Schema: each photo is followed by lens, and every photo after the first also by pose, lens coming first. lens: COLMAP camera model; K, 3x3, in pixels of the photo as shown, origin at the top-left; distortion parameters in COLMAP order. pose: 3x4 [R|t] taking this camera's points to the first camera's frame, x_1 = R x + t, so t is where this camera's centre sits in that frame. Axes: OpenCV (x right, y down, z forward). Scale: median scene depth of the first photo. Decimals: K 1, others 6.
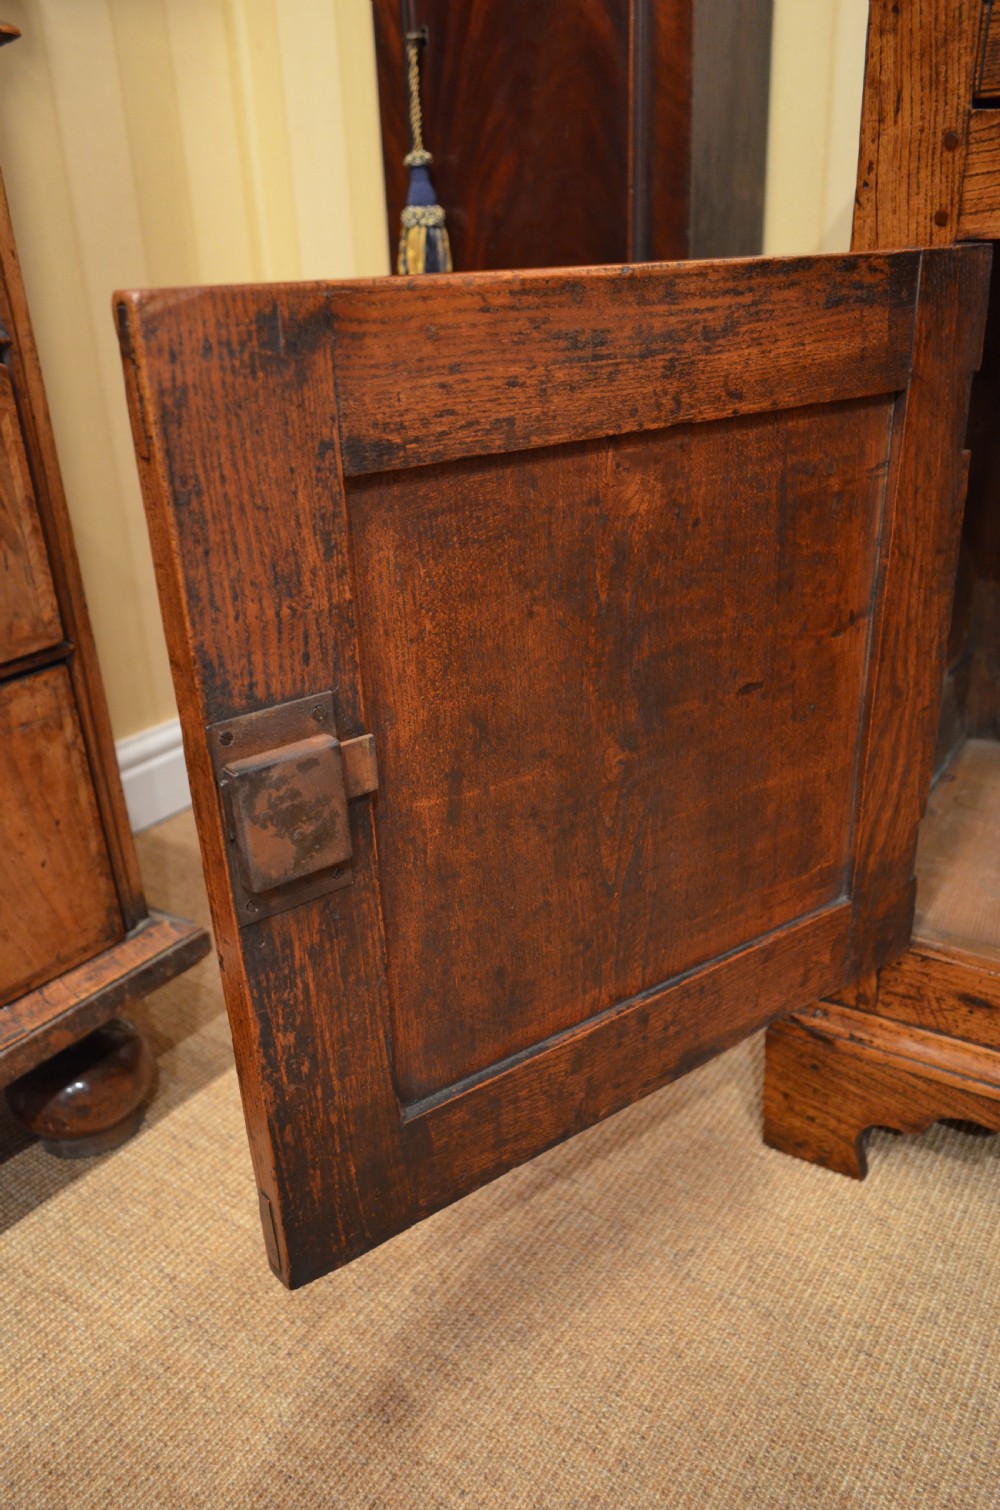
lens RADIAL K [[1163.0, 0, 480.3], [0, 1163.0, 780.2], [0, 0, 1]] dist [-0.013937, 0.005433]
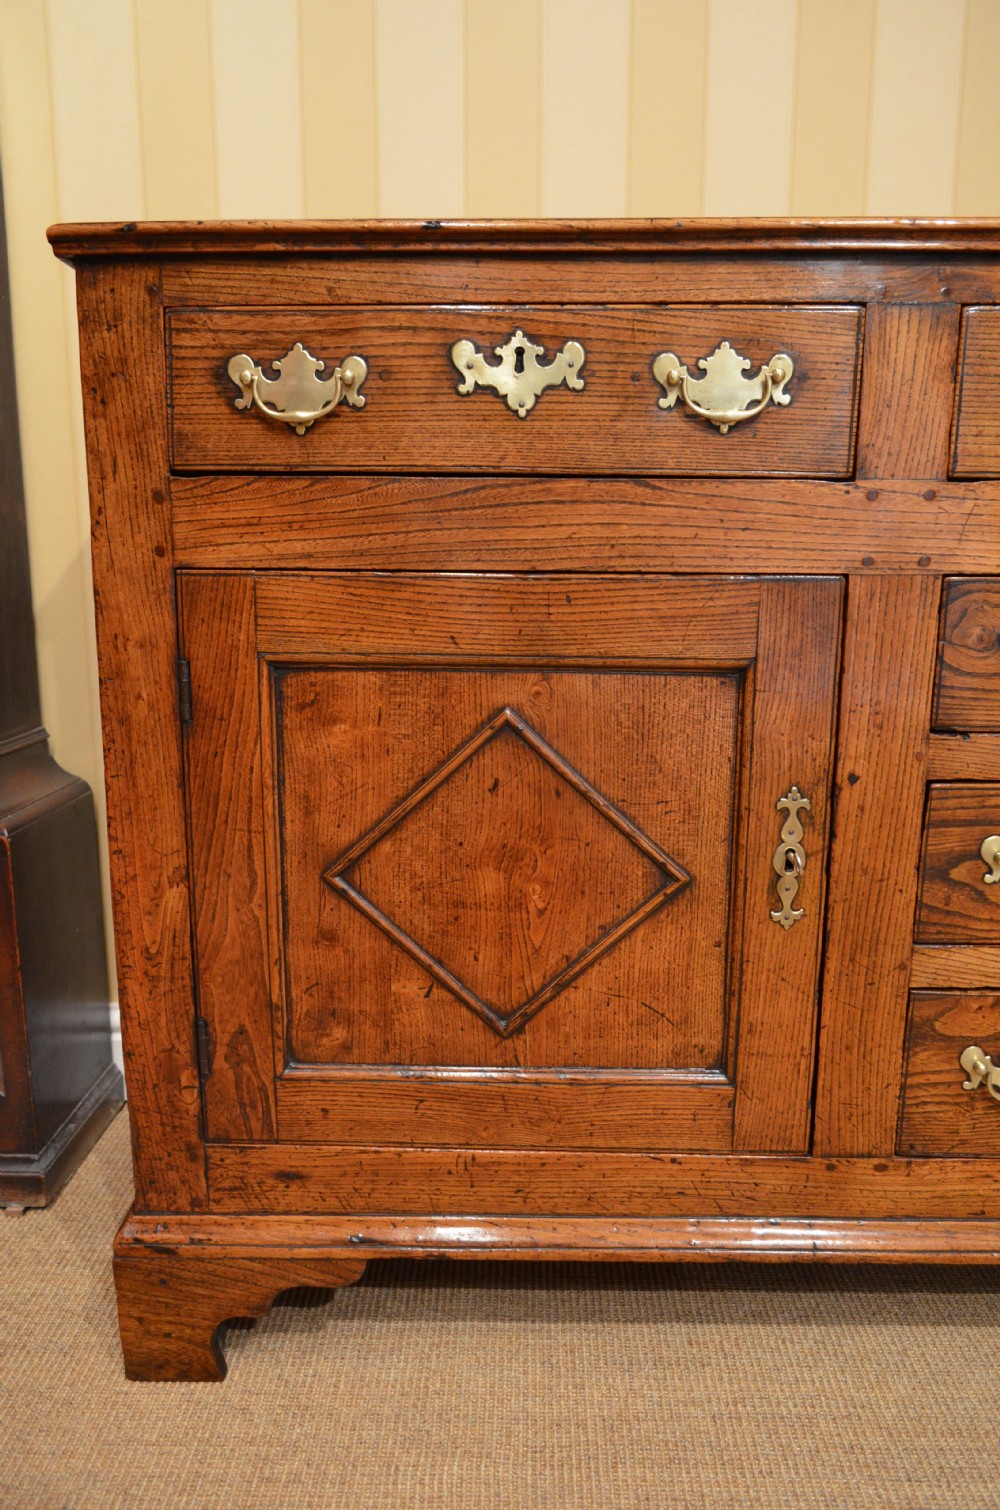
lens RADIAL K [[1169.3, 0, 503.1], [0, 1169.3, 775.7], [0, 0, 1]] dist [-0.014854, 0.006485]
pose [[0.832535, -0.061308, 0.550570, -0.013714], [0.185655, 0.967261, -0.173027, 0.044465], [-0.521937, 0.246267, 0.816661, -0.164784]]
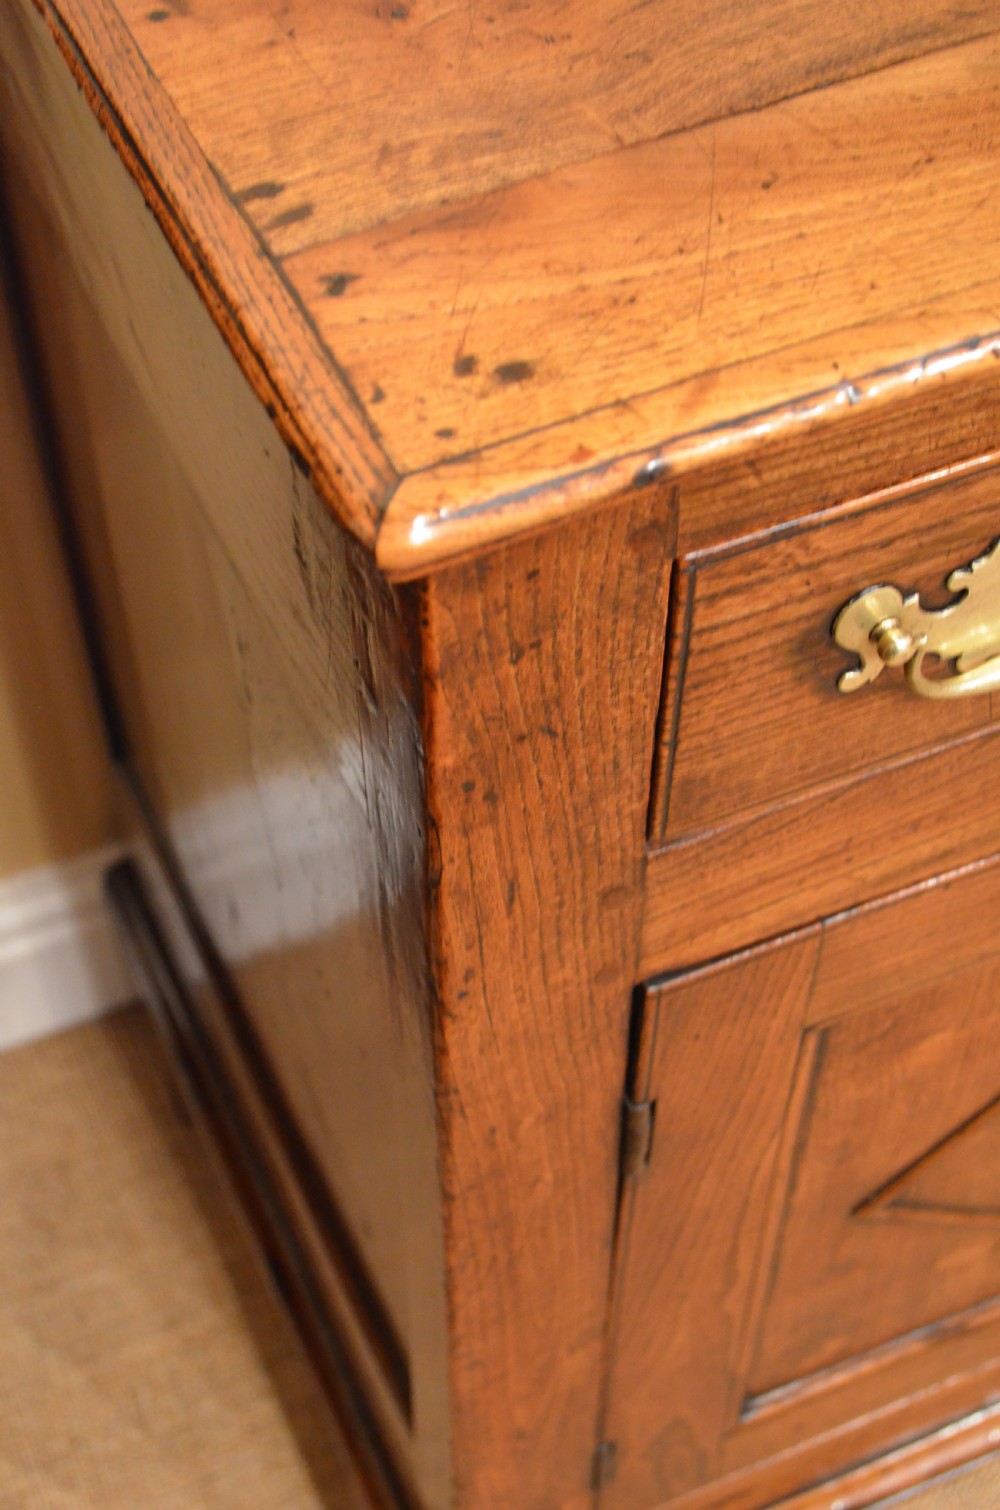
lens RADIAL K [[2398.8, 0, 500.7], [0, 2398.8, 756.3], [0, 0, 1]] dist [-0.030073, 0.000000]
pose [[0.526331, -0.647659, 0.550920, -0.107945], [0.327091, 0.752292, 0.571898, -0.925867], [-0.784848, -0.120807, 0.607798, 0.331590]]
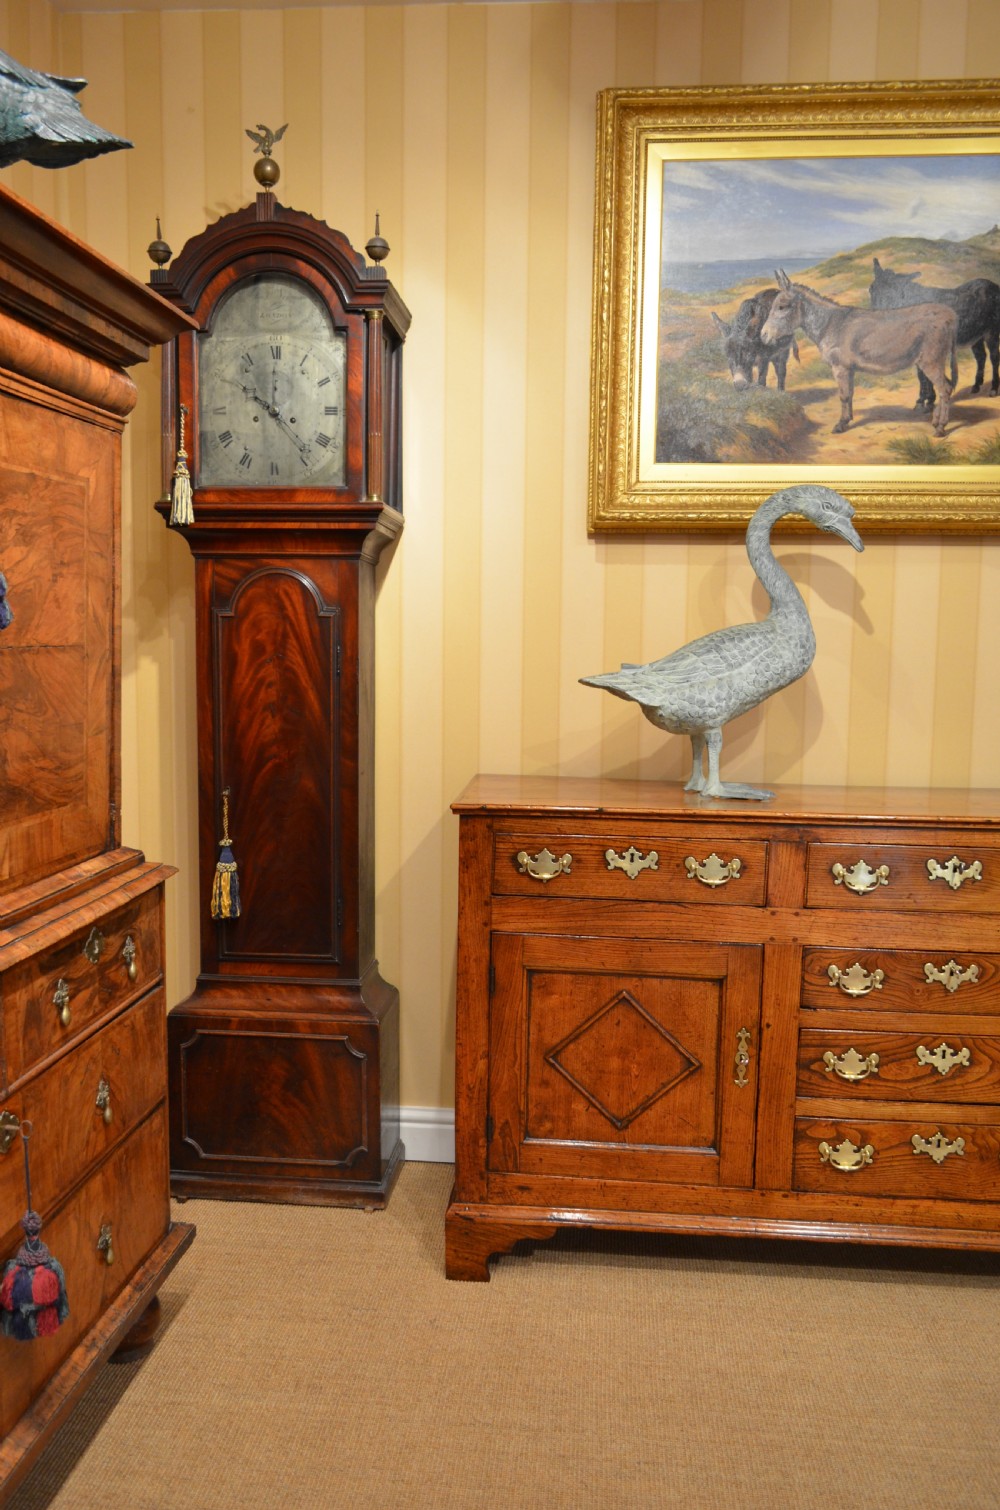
lens RADIAL K [[1163.0, 0, 497.7], [0, 1163.0, 774.4], [0, 0, 1]] dist [-0.013937, 0.005433]
pose [[0.872608, 0.005254, 0.488393, -0.923252], [0.146670, 0.950973, -0.272284, 0.004518], [-0.465879, 0.309230, 0.829056, -1.462594]]
